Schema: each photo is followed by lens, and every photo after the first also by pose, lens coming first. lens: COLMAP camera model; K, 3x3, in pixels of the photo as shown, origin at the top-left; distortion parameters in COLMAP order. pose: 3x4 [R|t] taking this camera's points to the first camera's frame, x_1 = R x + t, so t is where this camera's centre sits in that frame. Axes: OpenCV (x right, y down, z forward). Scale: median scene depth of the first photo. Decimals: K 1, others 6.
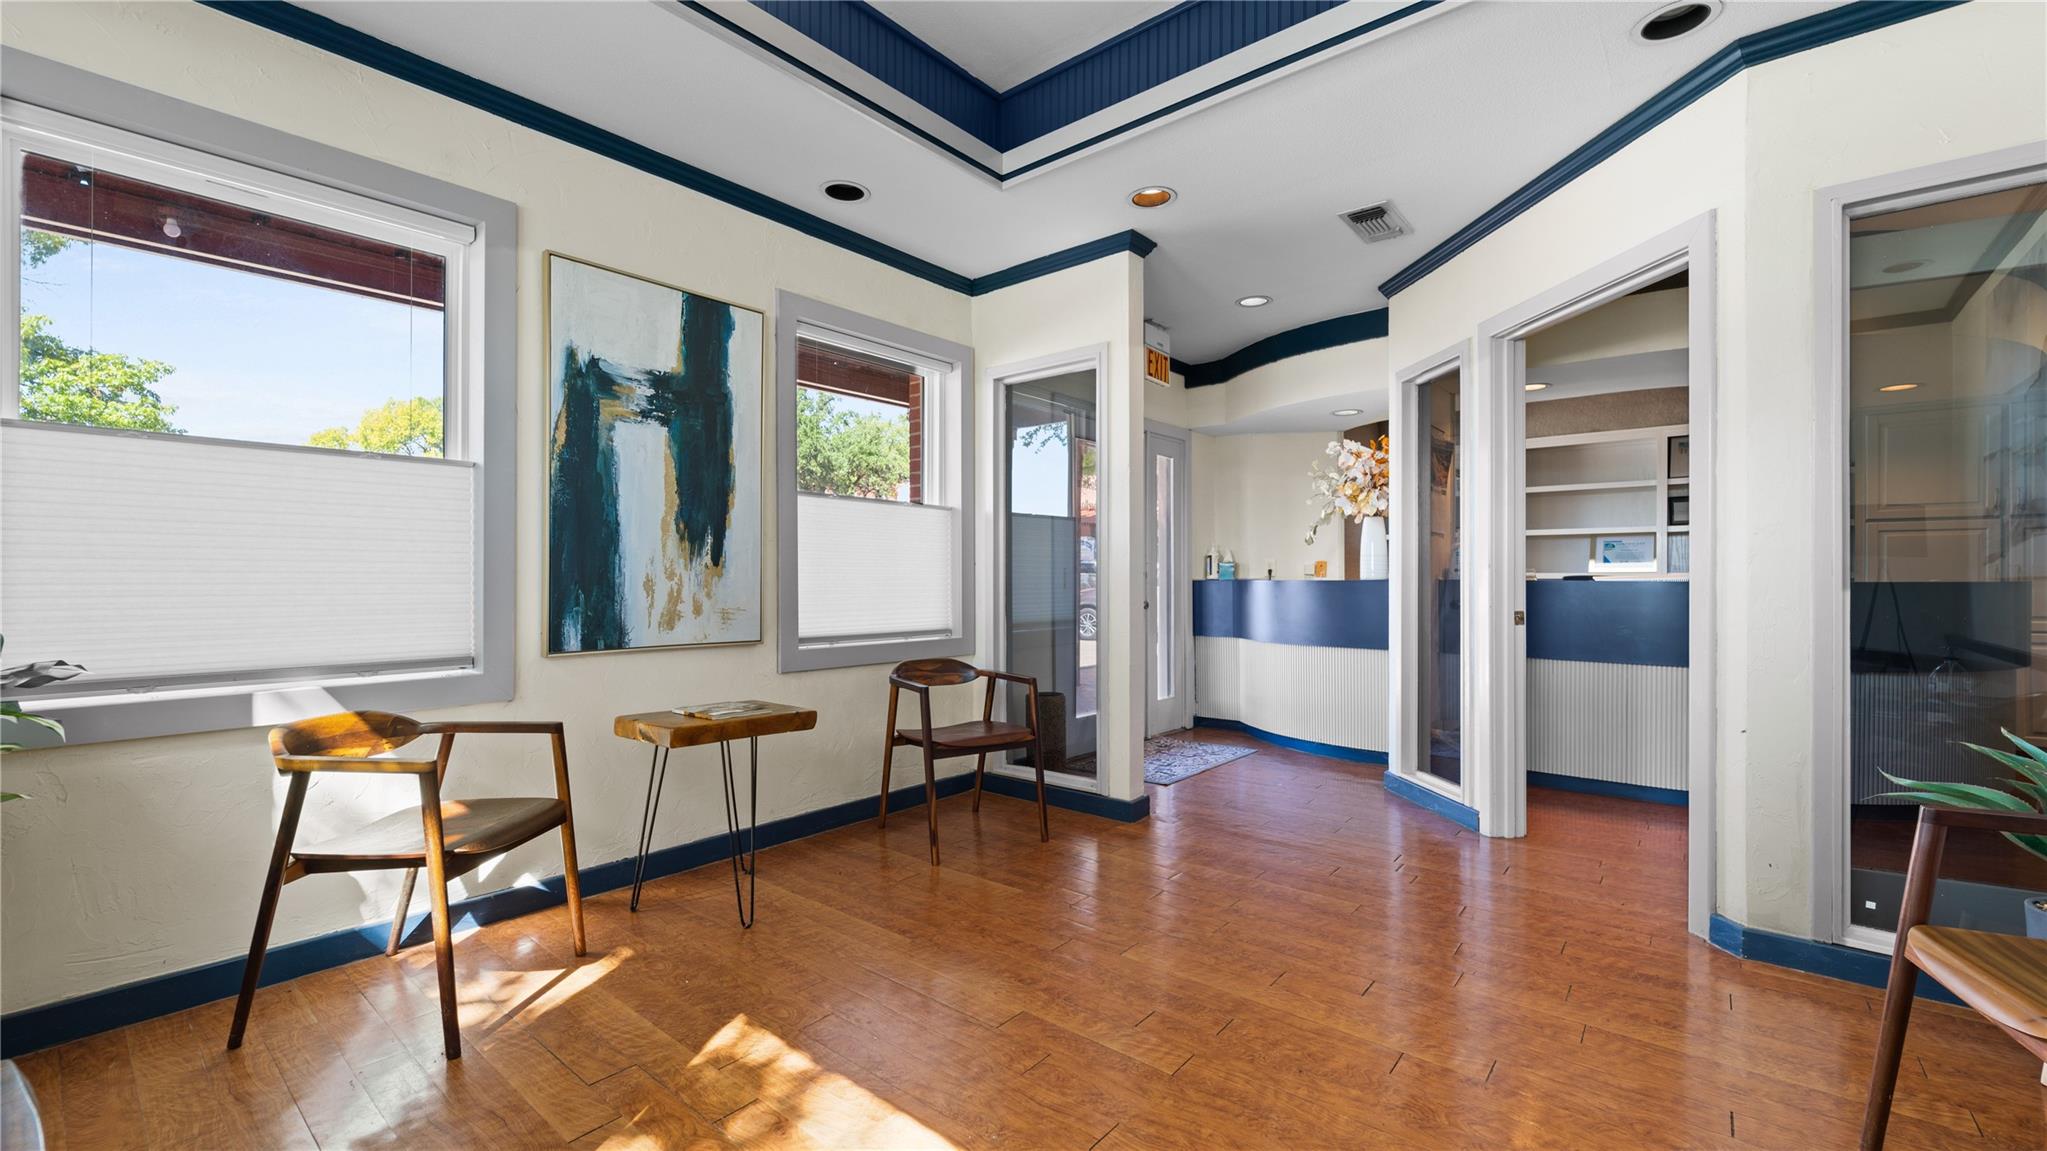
lens RADIAL K [[828.7, 0, 1024.9], [0, 828.7, 579.8], [0, 0, 1]] dist [-0.000999, -0.000009]
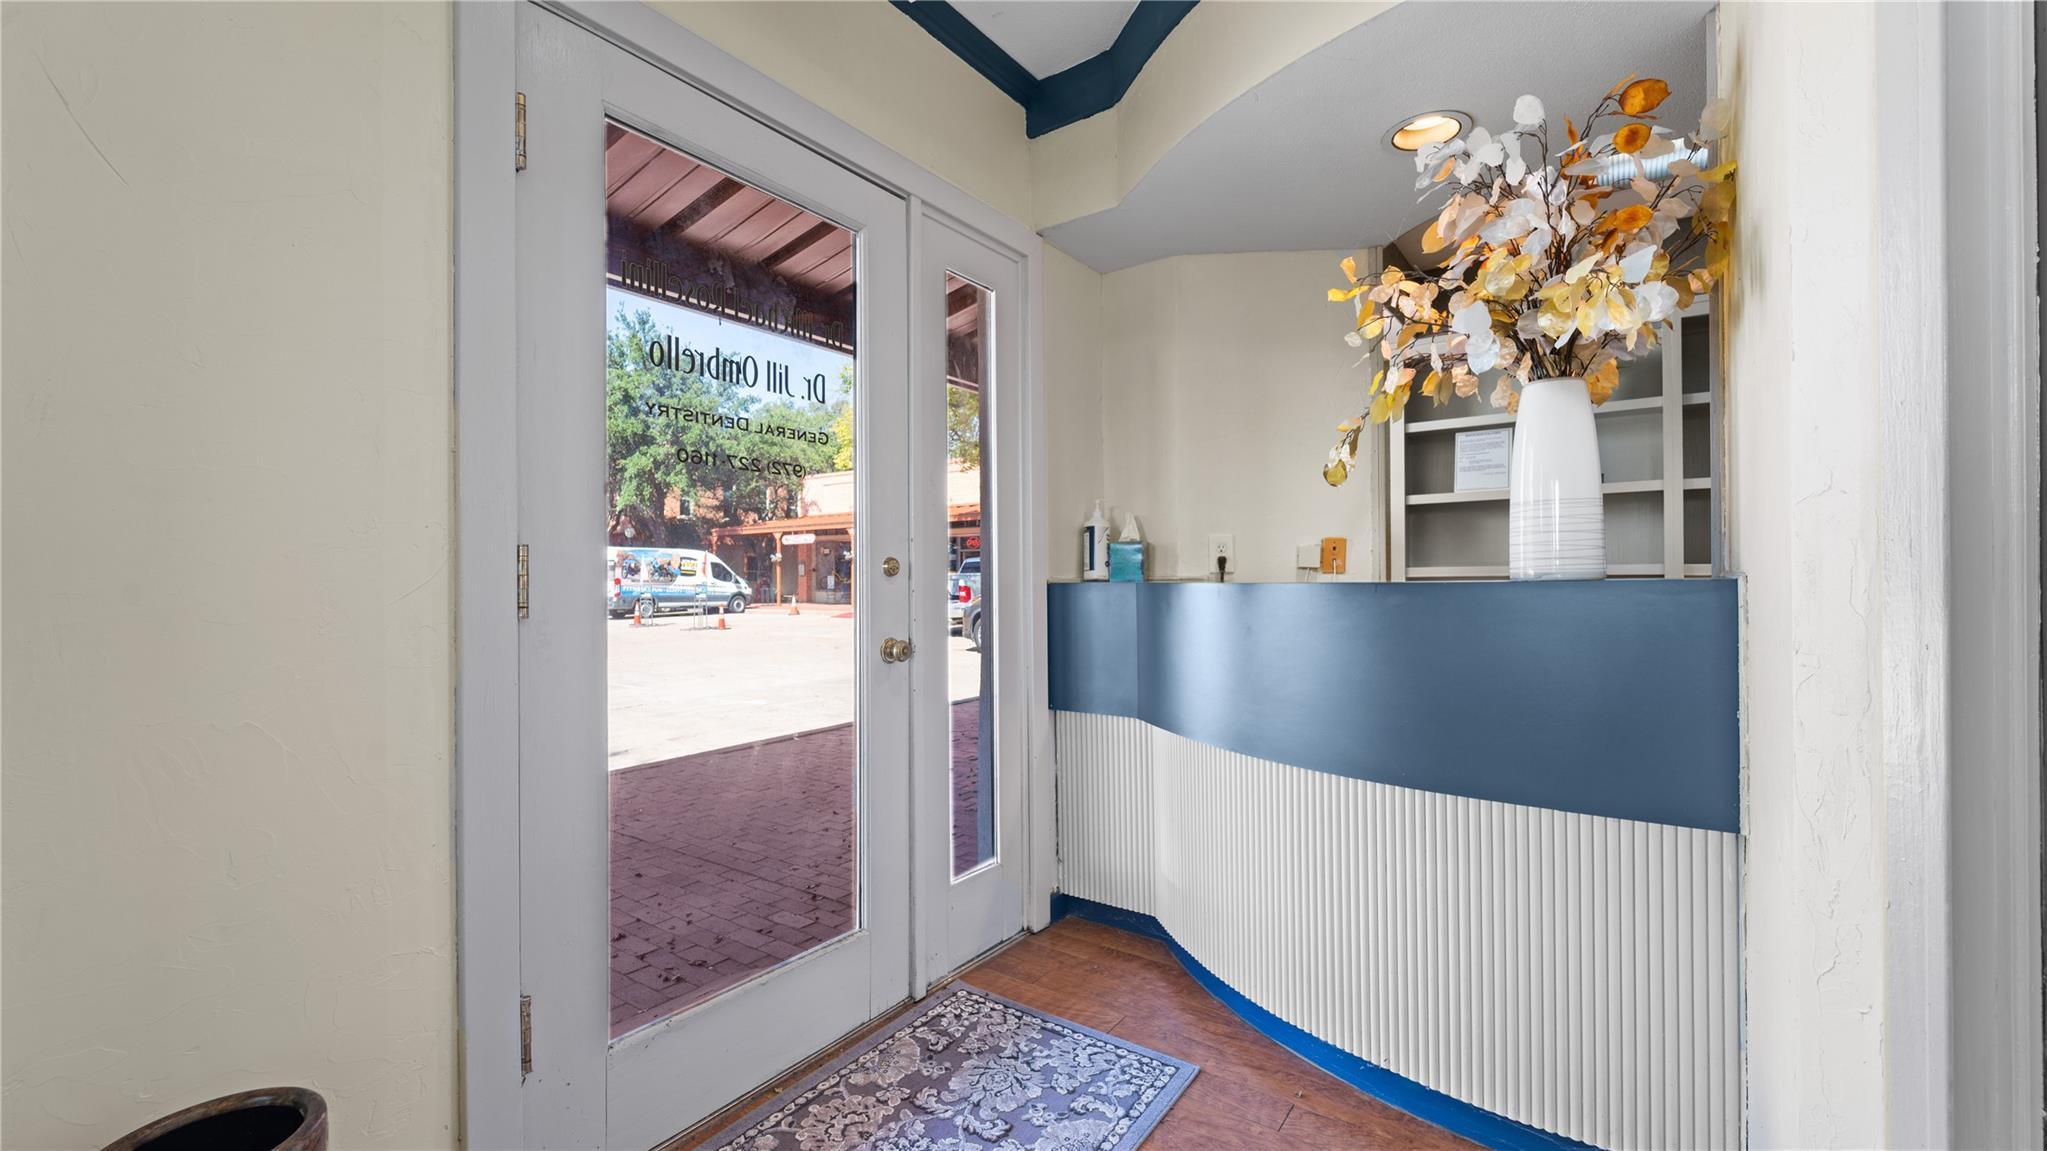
lens RADIAL K [[828.7, 0, 1022.2], [0, 828.7, 575.5], [0, 0, 1]] dist [-0.000999, -0.000009]
pose [[0.997118, -0.003826, 0.075768, 0.157018], [0.004267, 0.999975, -0.005649, -0.000769], [-0.075744, 0.005956, 0.997109, 0.572234]]
